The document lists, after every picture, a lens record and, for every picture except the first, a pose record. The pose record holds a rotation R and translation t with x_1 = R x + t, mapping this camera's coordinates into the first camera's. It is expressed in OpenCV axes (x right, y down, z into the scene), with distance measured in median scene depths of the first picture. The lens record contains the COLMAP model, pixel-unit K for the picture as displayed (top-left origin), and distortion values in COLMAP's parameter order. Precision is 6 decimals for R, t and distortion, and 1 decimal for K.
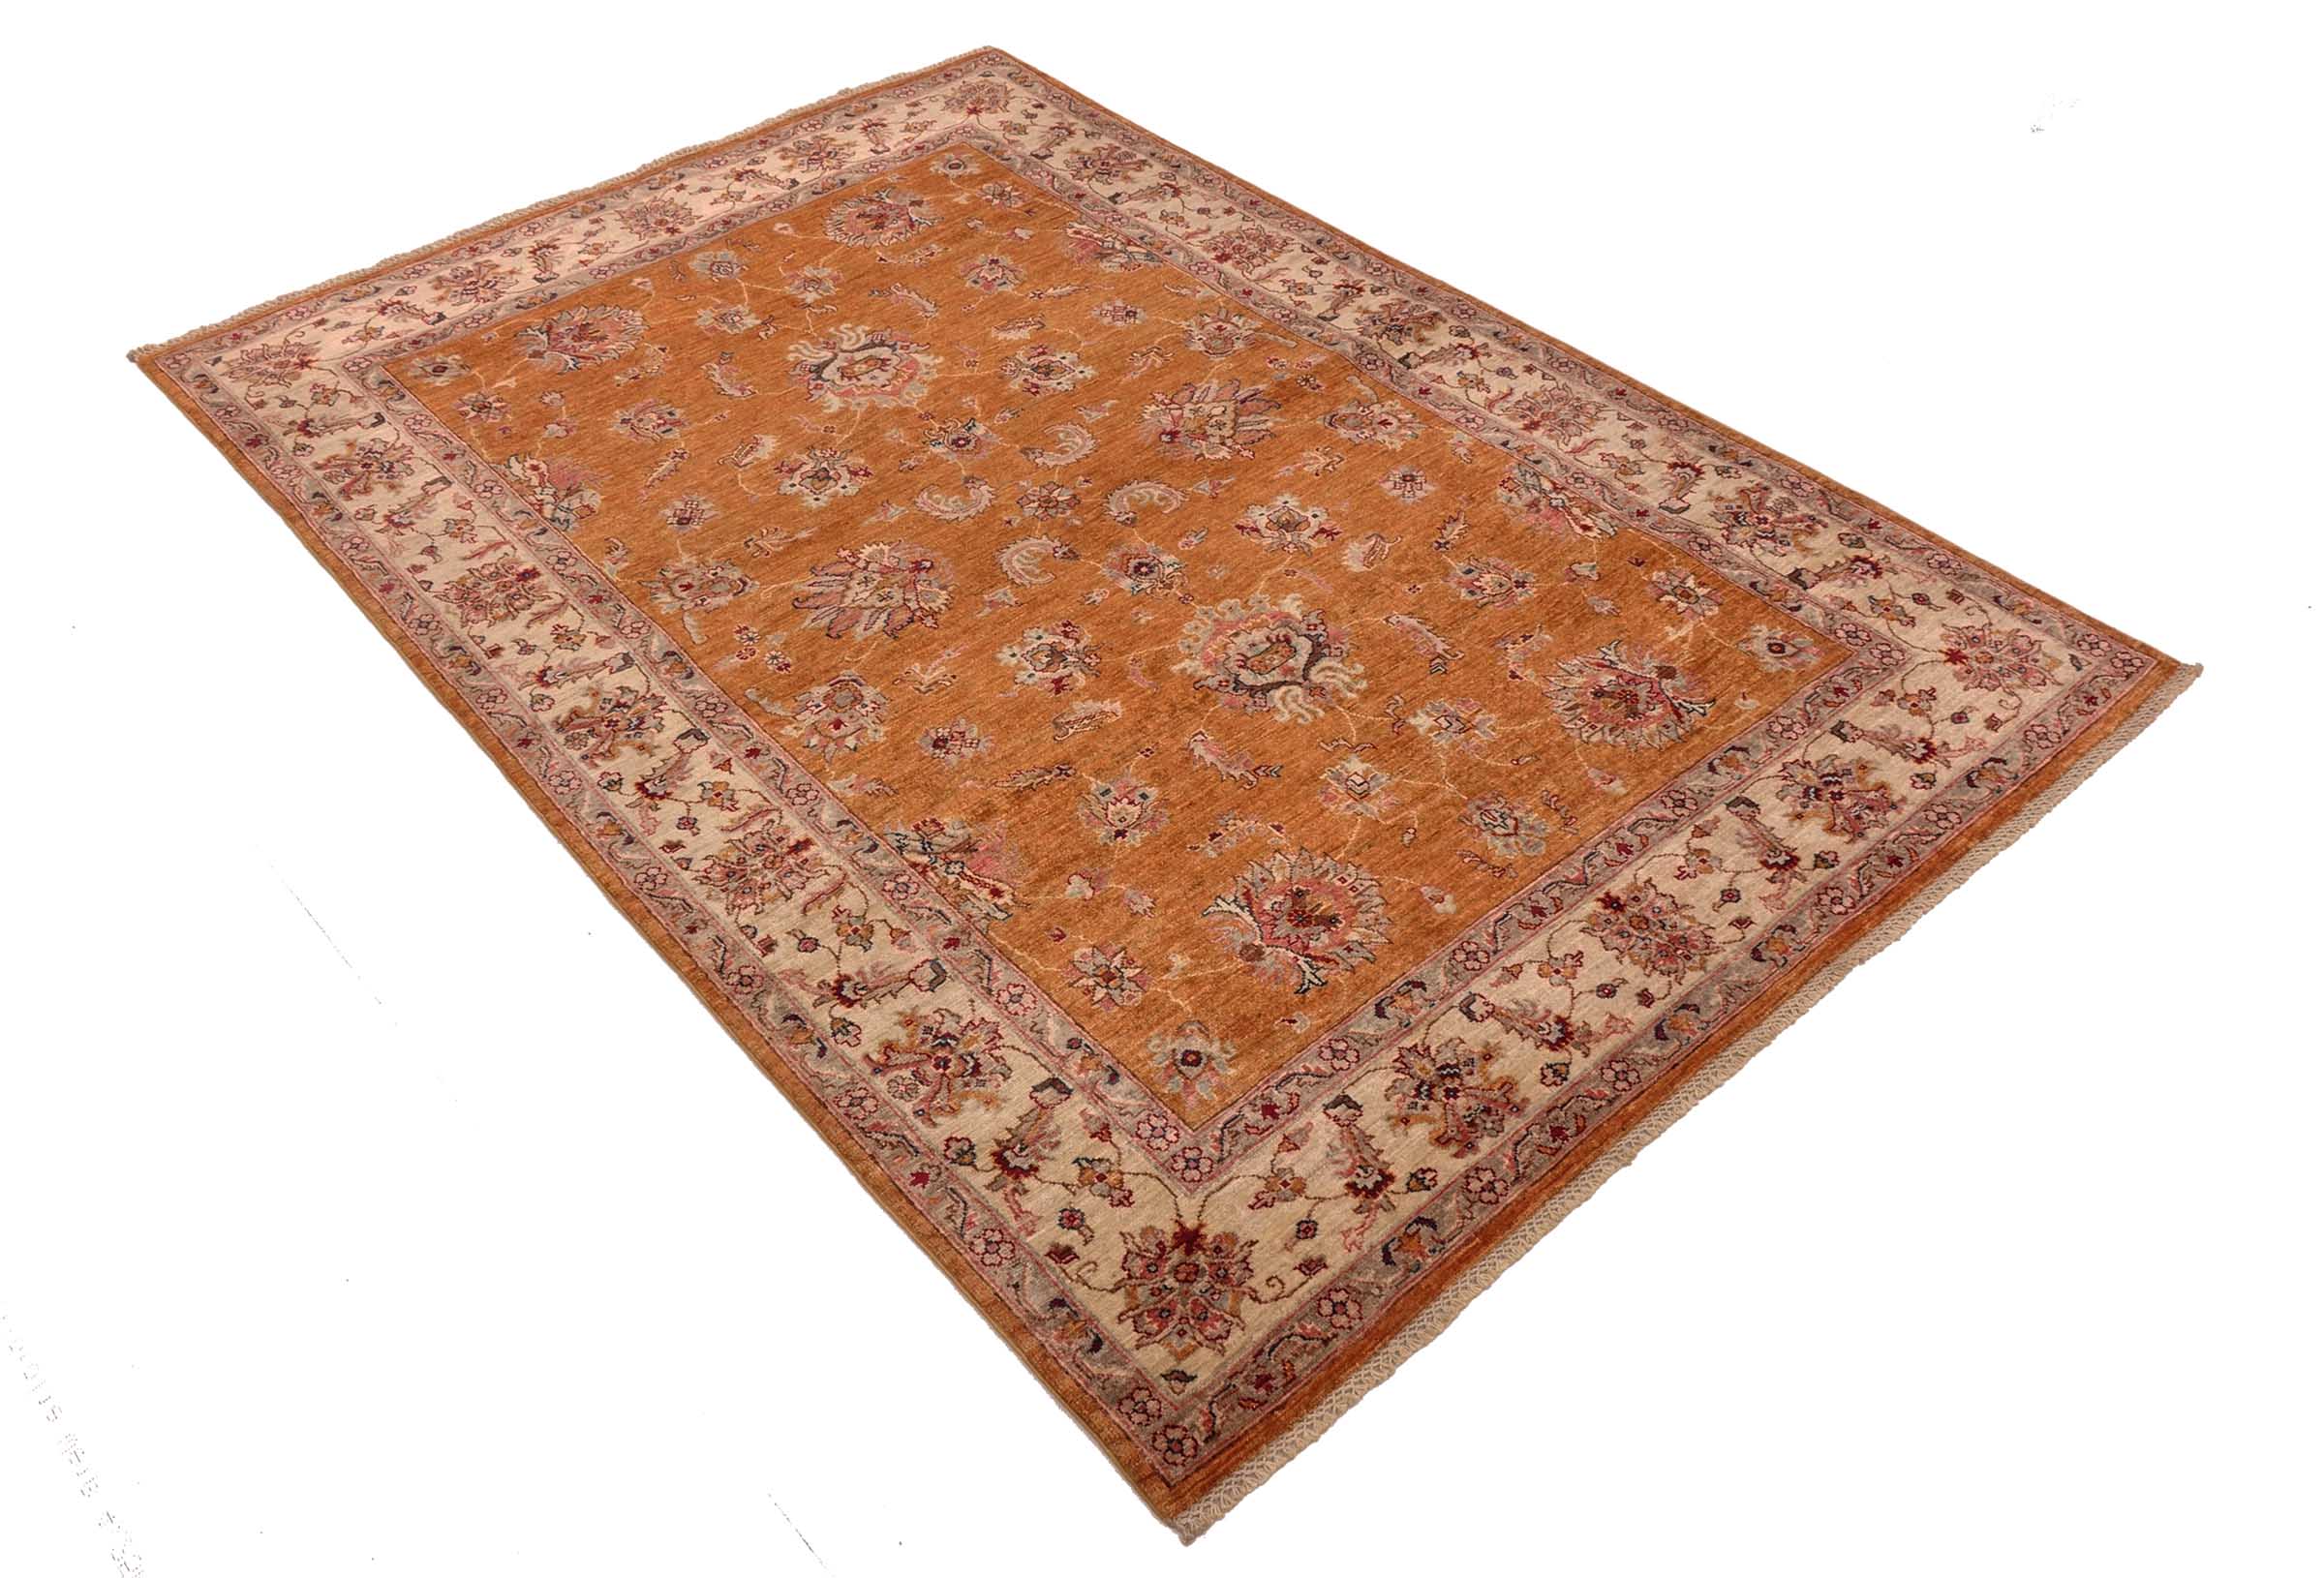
lens RADIAL K [[1964.7, 0, 1100.6], [0, 1964.7, 790.0], [0, 0, 1]] dist [-0.005751, -0.017531]
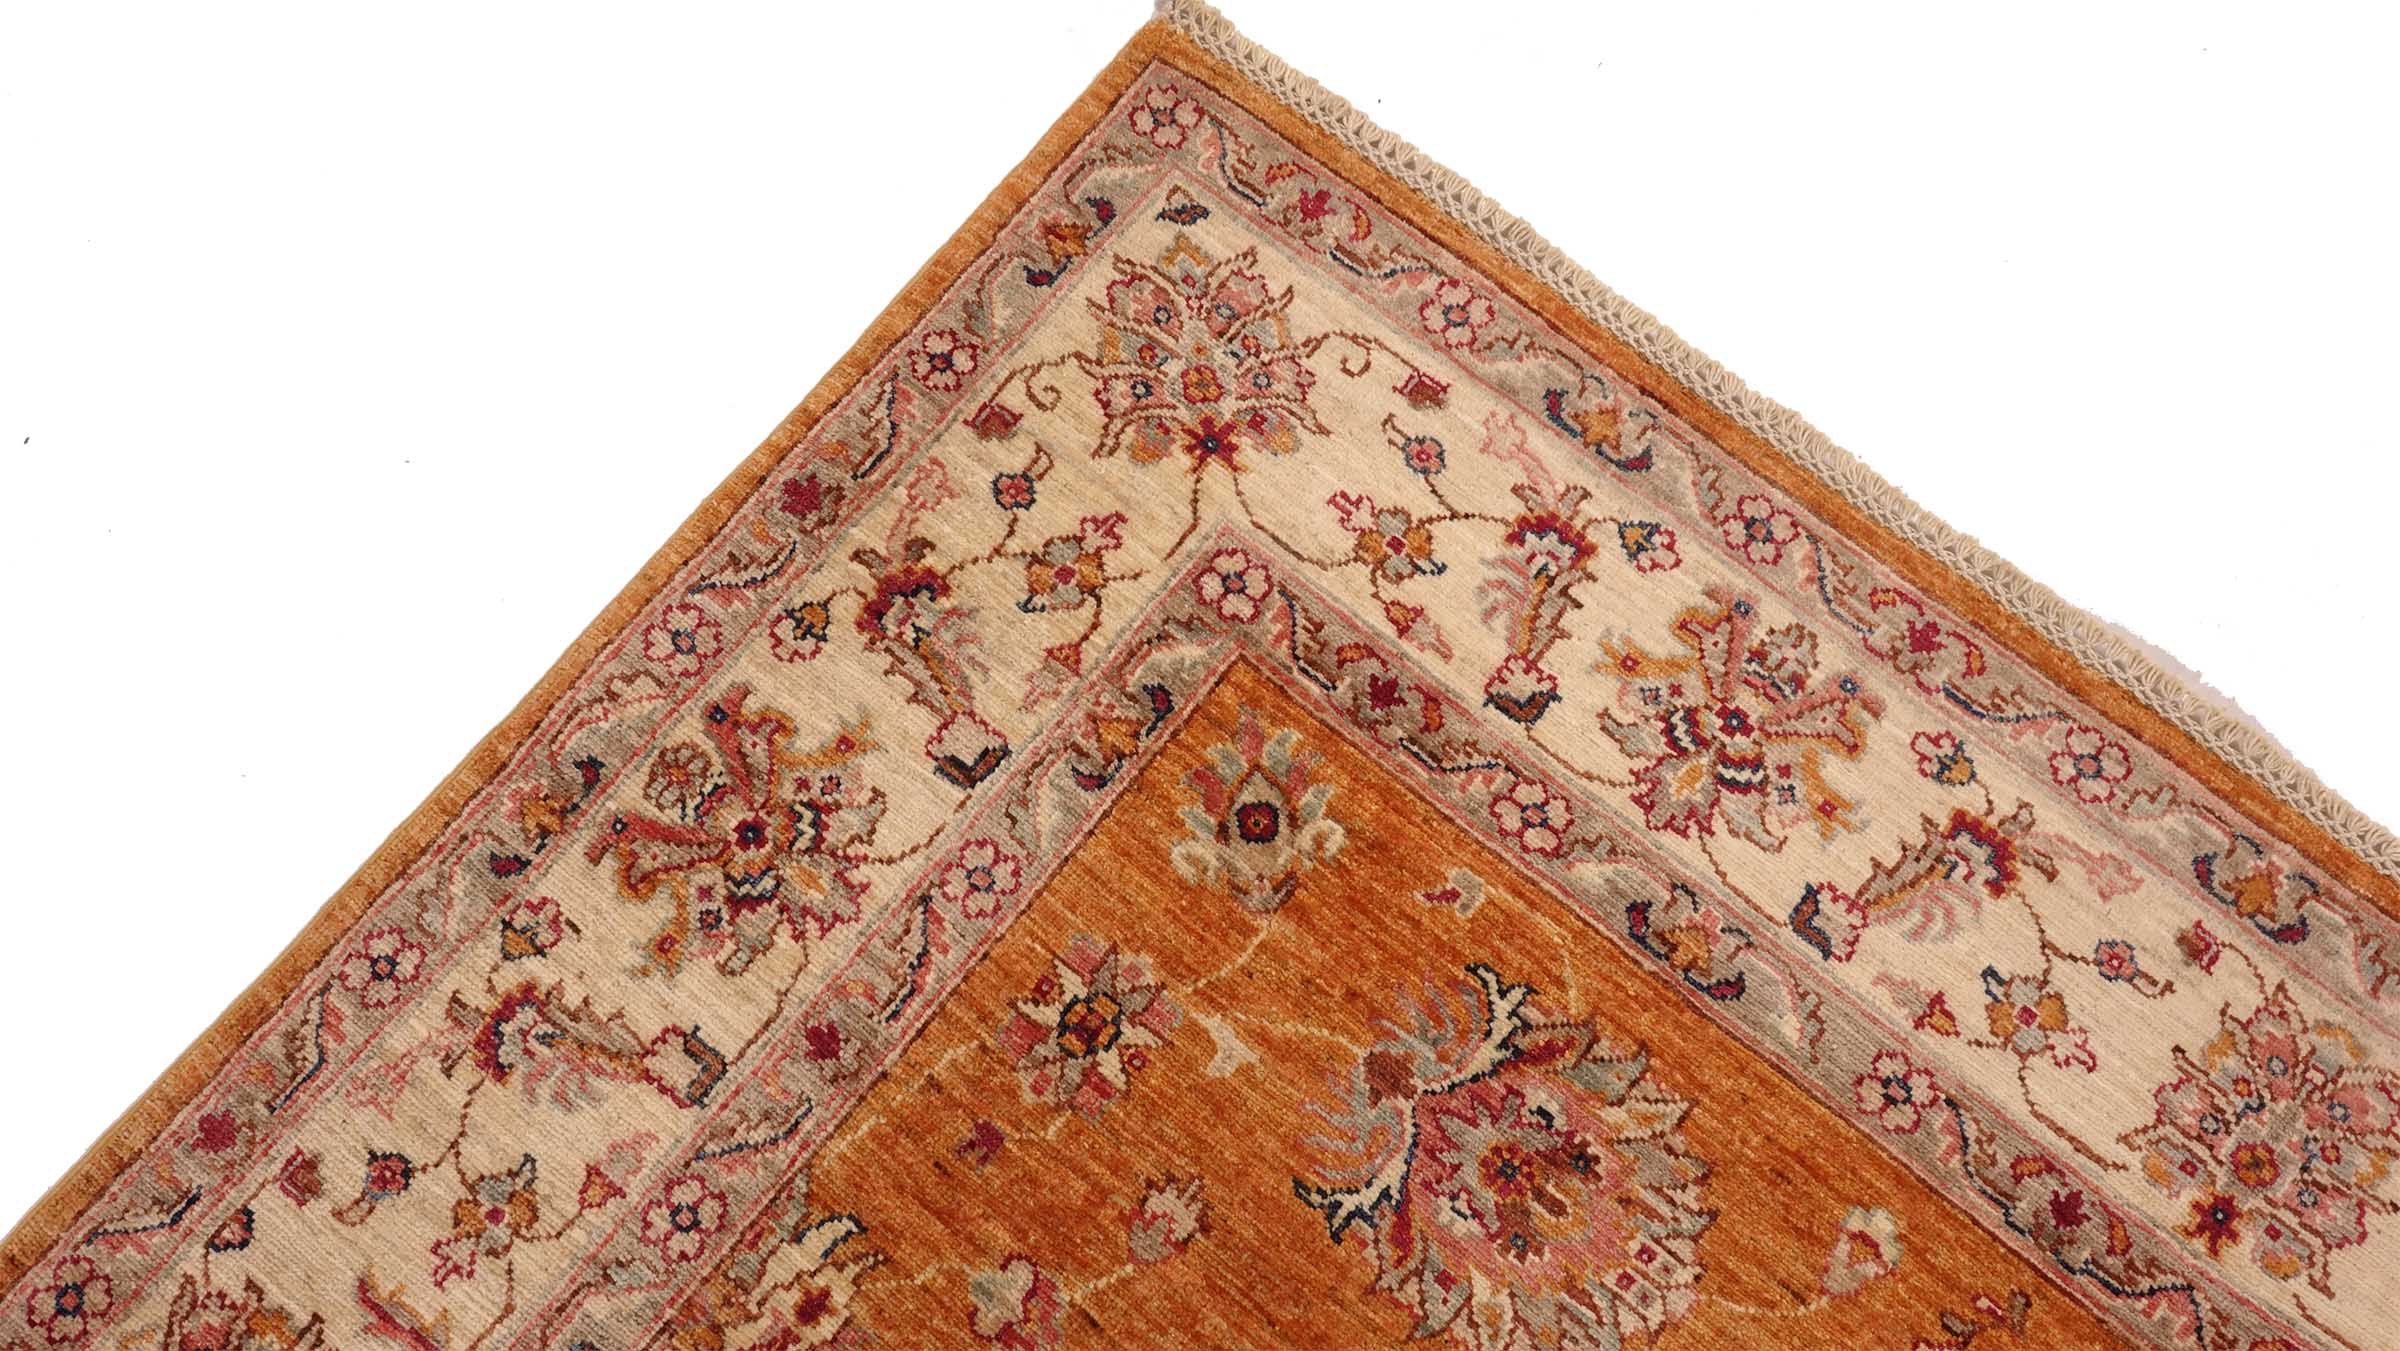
lens RADIAL K [[2785.7, 0, 1200.0], [0, 2785.7, 675.5], [0, 0, 1]] dist [0.003576, -0.020347]
pose [[0.190104, 0.930743, -0.312374, -0.226643], [-0.693360, 0.352542, 0.628463, -0.552153], [0.695063, 0.097115, 0.712360, 0.692357]]
